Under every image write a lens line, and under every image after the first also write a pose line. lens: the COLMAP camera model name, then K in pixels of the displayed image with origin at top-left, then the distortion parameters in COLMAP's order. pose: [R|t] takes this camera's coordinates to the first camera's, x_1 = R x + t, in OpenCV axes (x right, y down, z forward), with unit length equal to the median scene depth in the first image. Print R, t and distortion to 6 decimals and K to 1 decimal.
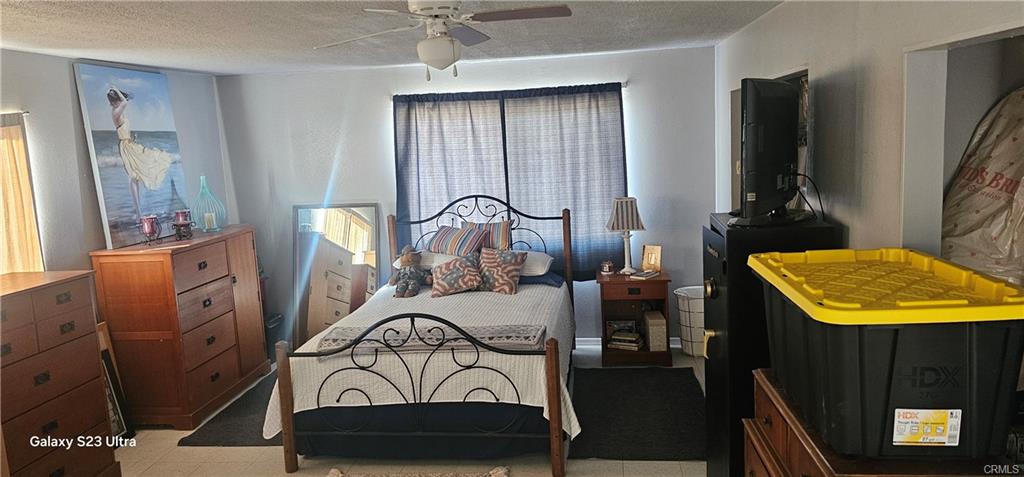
lens RADIAL K [[676.0, 0, 530.7], [0, 676.0, 221.7], [0, 0, 1]] dist [0.043288, -0.052481]
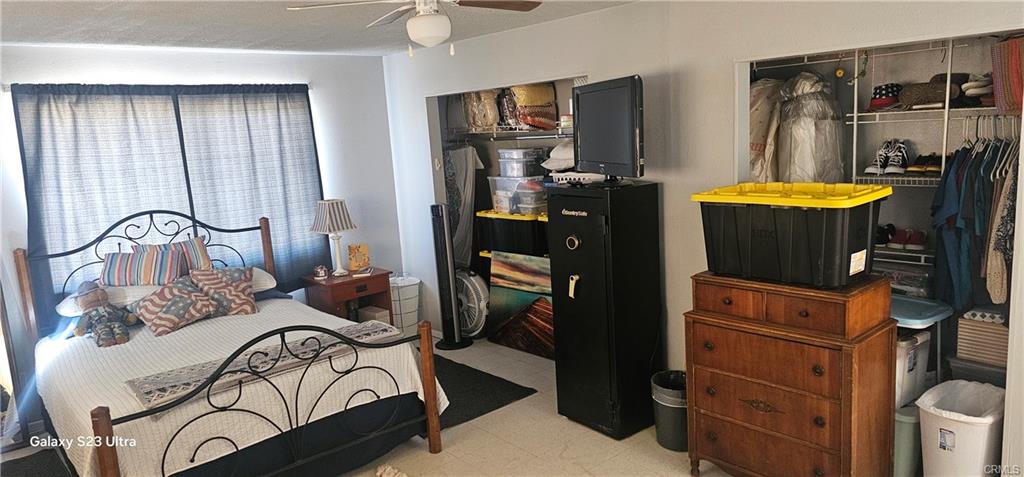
lens RADIAL K [[676.0, 0, 521.3], [0, 676.0, 239.3], [0, 0, 1]] dist [0.043288, -0.052481]
pose [[0.672132, -0.108984, 0.732367, -0.421827], [0.119104, 0.992142, 0.038334, 0.017801], [-0.730789, 0.061463, 0.679830, 0.122261]]
